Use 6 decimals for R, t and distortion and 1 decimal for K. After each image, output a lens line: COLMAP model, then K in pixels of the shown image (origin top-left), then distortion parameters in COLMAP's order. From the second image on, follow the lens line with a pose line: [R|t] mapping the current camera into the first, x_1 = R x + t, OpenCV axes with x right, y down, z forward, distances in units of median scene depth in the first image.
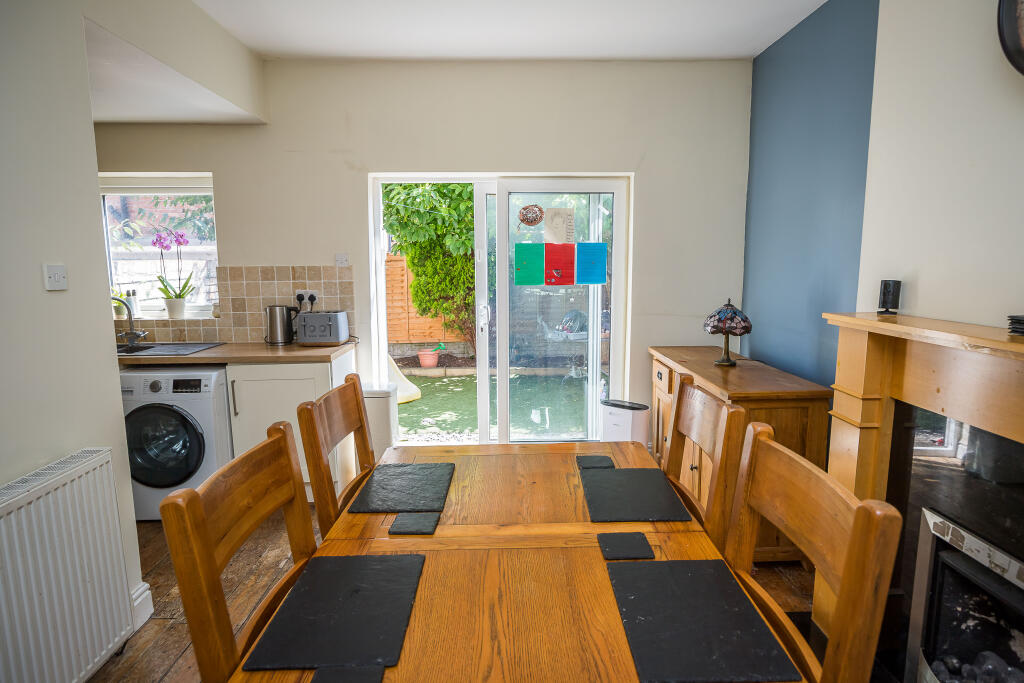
lens RADIAL K [[571.3, 0, 512.0], [0, 571.3, 341.5], [0, 0, 1]] dist [-0.008124, -0.000004]
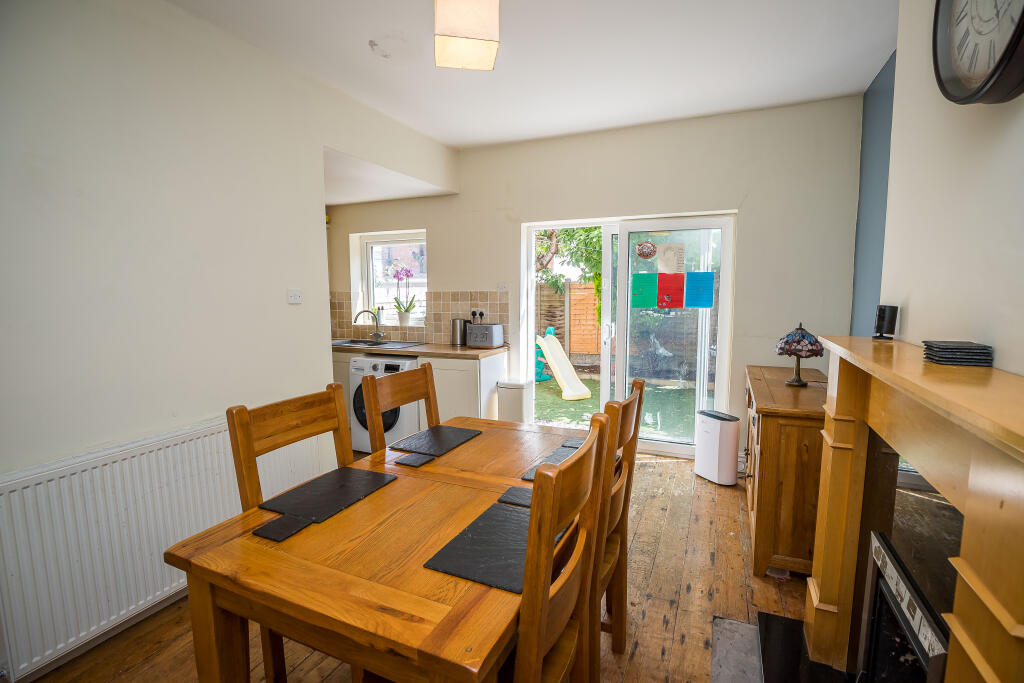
lens RADIAL K [[470.6, 0, 512.0], [0, 470.6, 341.5], [0, 0, 1]] dist [-0.035062, 0.006151]
pose [[0.902066, 0.047625, -0.428963, 0.215560], [-0.060029, 0.998077, -0.015425, 0.004019], [0.427404, 0.039664, 0.903190, -0.006832]]
